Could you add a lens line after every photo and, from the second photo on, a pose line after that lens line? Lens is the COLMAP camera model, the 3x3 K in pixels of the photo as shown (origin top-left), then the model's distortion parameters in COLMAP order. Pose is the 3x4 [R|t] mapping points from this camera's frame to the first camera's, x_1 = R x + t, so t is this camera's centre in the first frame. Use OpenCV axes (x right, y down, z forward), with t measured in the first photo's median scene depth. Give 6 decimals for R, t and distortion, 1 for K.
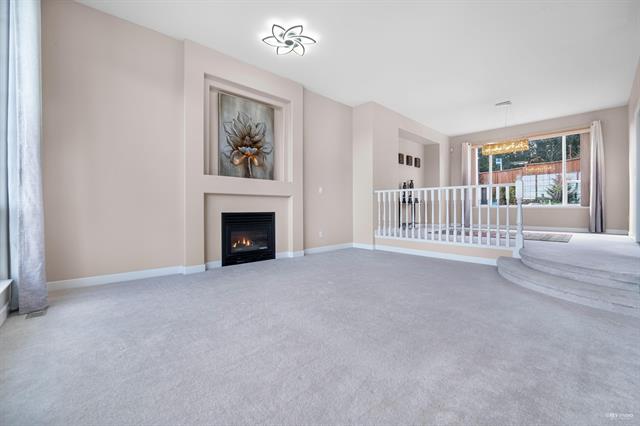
lens RADIAL K [[273.0, 0, 323.4], [0, 273.0, 208.9], [0, 0, 1]] dist [-0.002257, -0.000302]
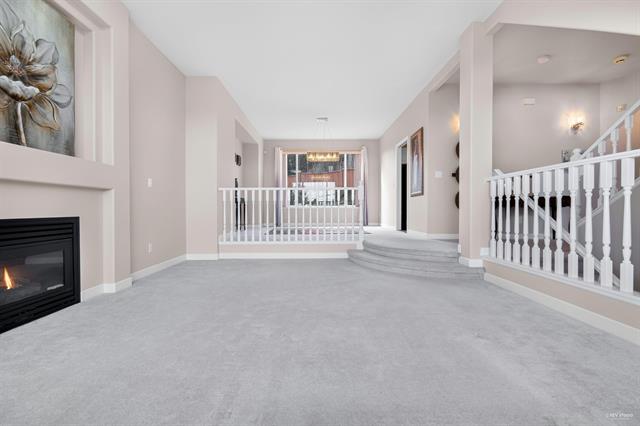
lens RADIAL K [[270.3, 0, 319.6], [0, 270.3, 209.1], [0, 0, 1]] dist [0.010822, -0.000380]
pose [[0.676237, -0.004700, 0.736669, -0.207028], [0.006040, 0.999981, 0.000836, -0.000617], [-0.736659, 0.003884, 0.676253, 0.225959]]
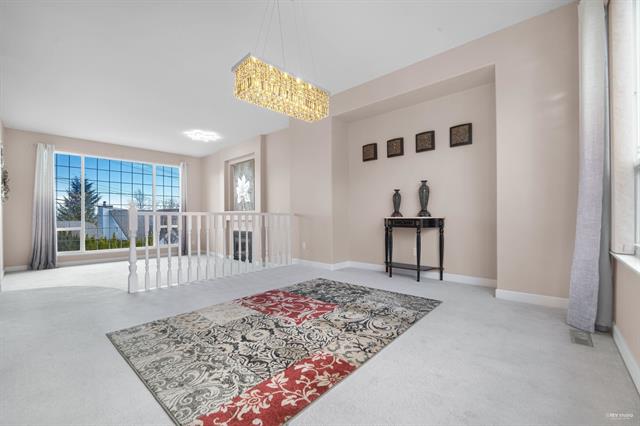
lens RADIAL K [[267.2, 0, 323.4], [0, 267.2, 213.7], [0, 0, 1]] dist [-0.014564, -0.000224]
pose [[0.087570, -0.010449, -0.996104, 1.038328], [0.003560, 0.999942, -0.010176, -0.053593], [0.996152, -0.002655, 0.087602, 1.017683]]
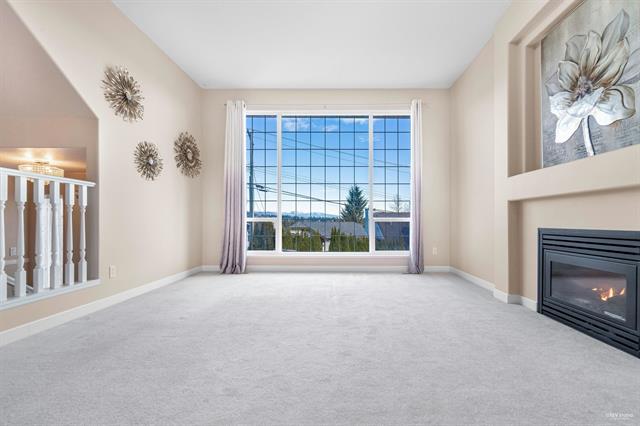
lens RADIAL K [[278.4, 0, 336.5], [0, 278.4, 219.1], [0, 0, 1]] dist [0.009477, -0.000007]
pose [[-0.682281, -0.006100, -0.731065, 0.302134], [-0.001866, 0.999976, -0.006602, -0.000964], [0.731088, -0.003140, -0.682276, 0.775023]]
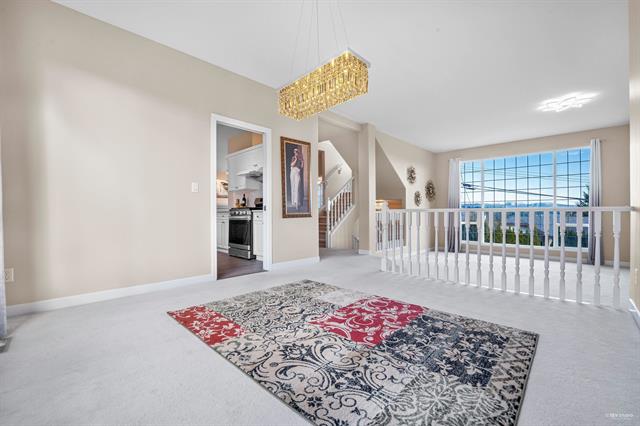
lens RADIAL K [[267.2, 0, 323.4], [0, 267.2, 213.7], [0, 0, 1]] dist [-0.014564, -0.000224]
pose [[-0.998796, 0.003110, -0.048963, 0.671068], [0.003225, 0.999992, -0.002273, -0.052285], [0.048955, -0.002428, -0.998798, 1.373560]]
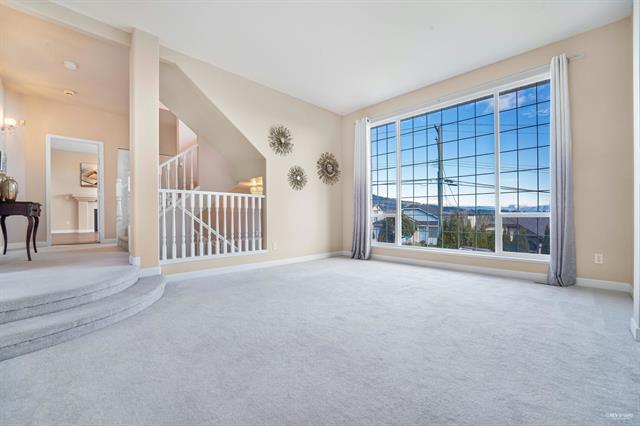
lens RADIAL K [[270.8, 0, 309.6], [0, 270.8, 216.1], [0, 0, 1]] dist [-0.002283, -0.000366]
pose [[-0.999885, 0.001522, -0.015080, 0.115083], [0.001542, 0.999998, -0.001298, -0.001255], [0.015078, -0.001321, -0.999885, 0.966878]]
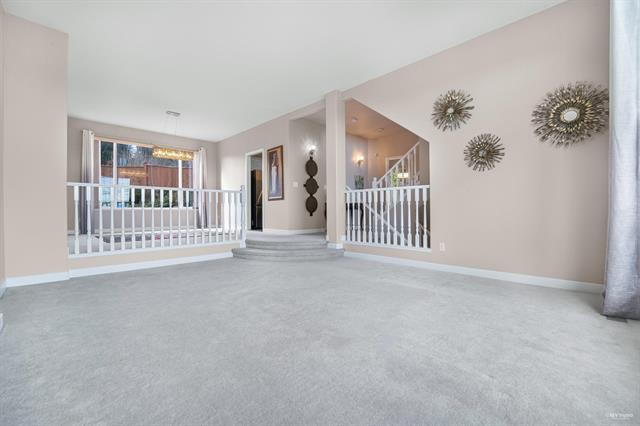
lens RADIAL K [[273.0, 0, 323.4], [0, 273.0, 208.9], [0, 0, 1]] dist [-0.002257, -0.000302]
pose [[-0.047662, 0.004010, 0.998855, -0.444642], [0.004045, 0.999985, -0.003821, -0.001913], [-0.998855, 0.003858, -0.047678, 0.462948]]
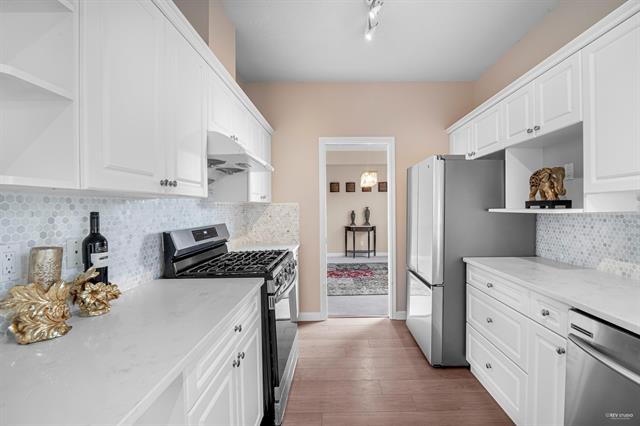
lens RADIAL K [[267.2, 0, 323.4], [0, 267.2, 213.7], [0, 0, 1]] dist [-0.014564, -0.000224]
pose [[0.700594, 0.013335, -0.713436, 1.179291], [0.003567, 0.999747, 0.022190, -0.137544], [0.713552, -0.018091, 0.700369, 0.272591]]
